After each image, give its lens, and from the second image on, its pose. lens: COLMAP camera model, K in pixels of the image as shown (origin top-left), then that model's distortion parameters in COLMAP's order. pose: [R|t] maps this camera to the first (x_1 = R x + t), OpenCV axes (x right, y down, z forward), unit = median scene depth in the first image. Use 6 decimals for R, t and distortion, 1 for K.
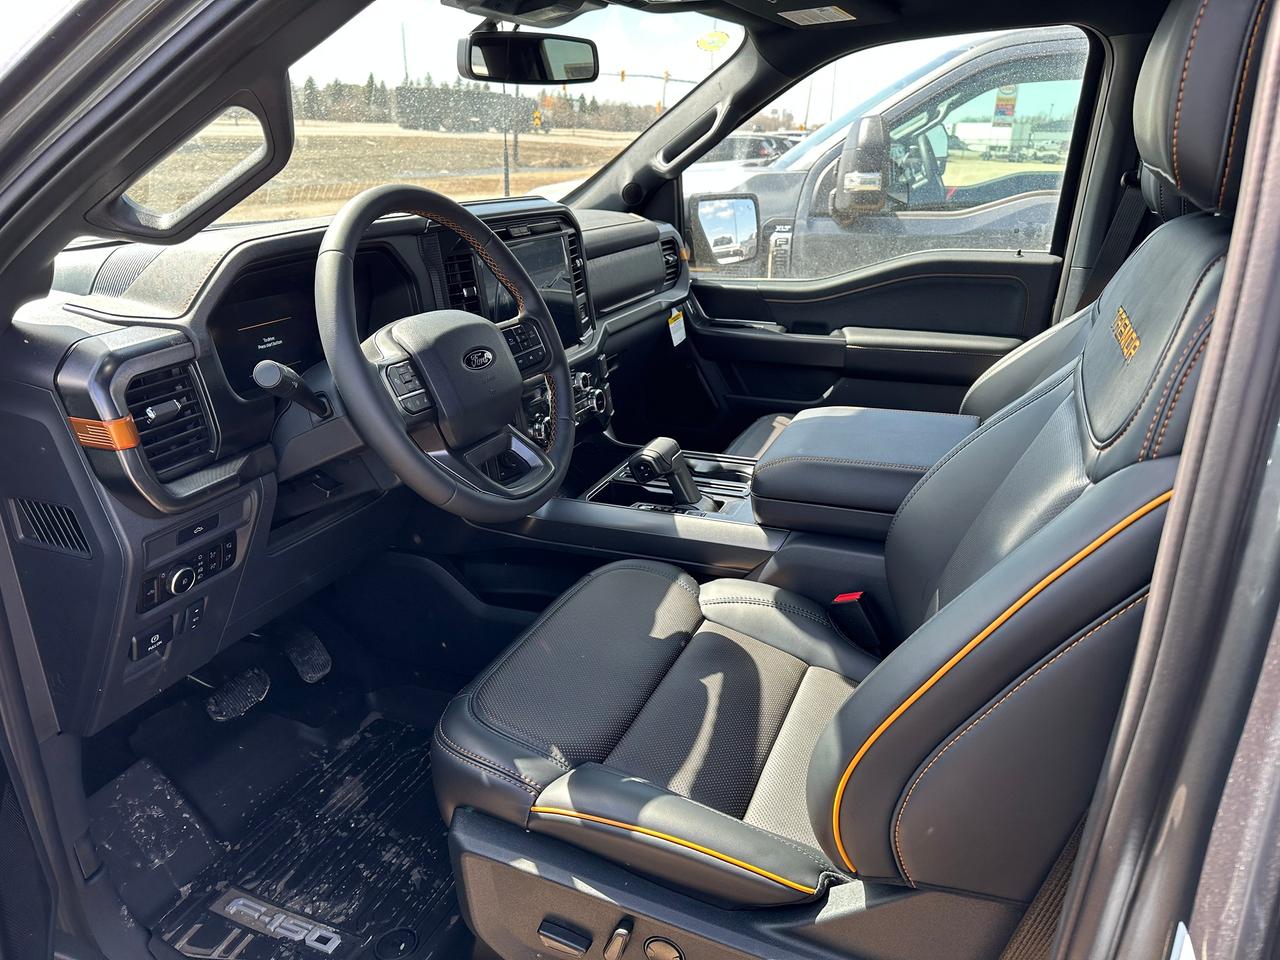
lens RADIAL K [[851.0, 0, 640.0], [0, 851.0, 480.0], [0, 0, 1]] dist [0.034979, -0.003099]
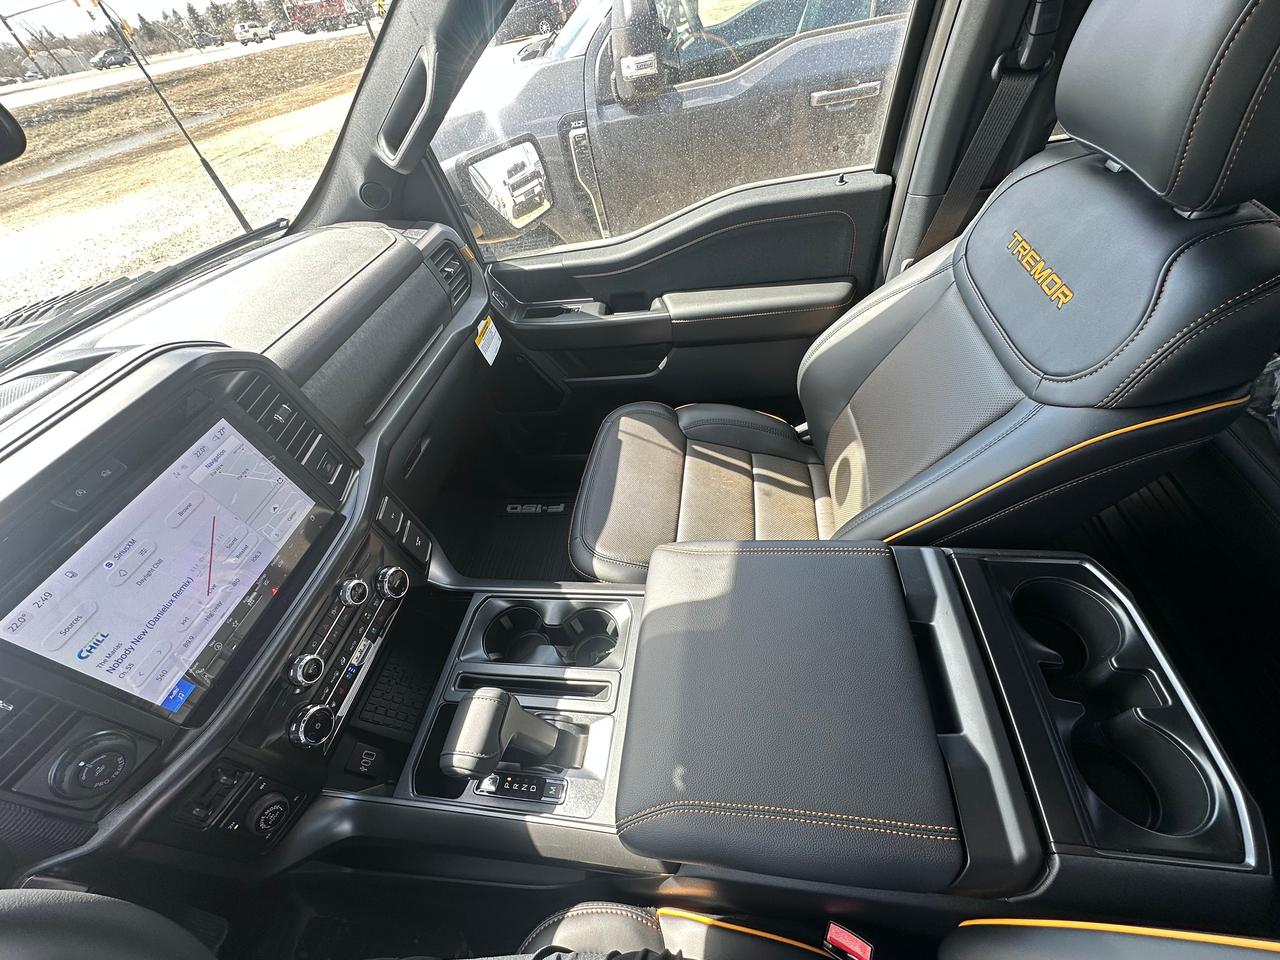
lens RADIAL K [[522.5, 0, 640.0], [0, 522.5, 480.0], [0, 0, 1]] dist [0.000962, 0.000770]
pose [[0.954558, -0.286531, 0.081971, 0.110177], [0.236574, 0.895783, 0.376305, -0.220205], [-0.181251, -0.339813, 0.922862, 0.414046]]
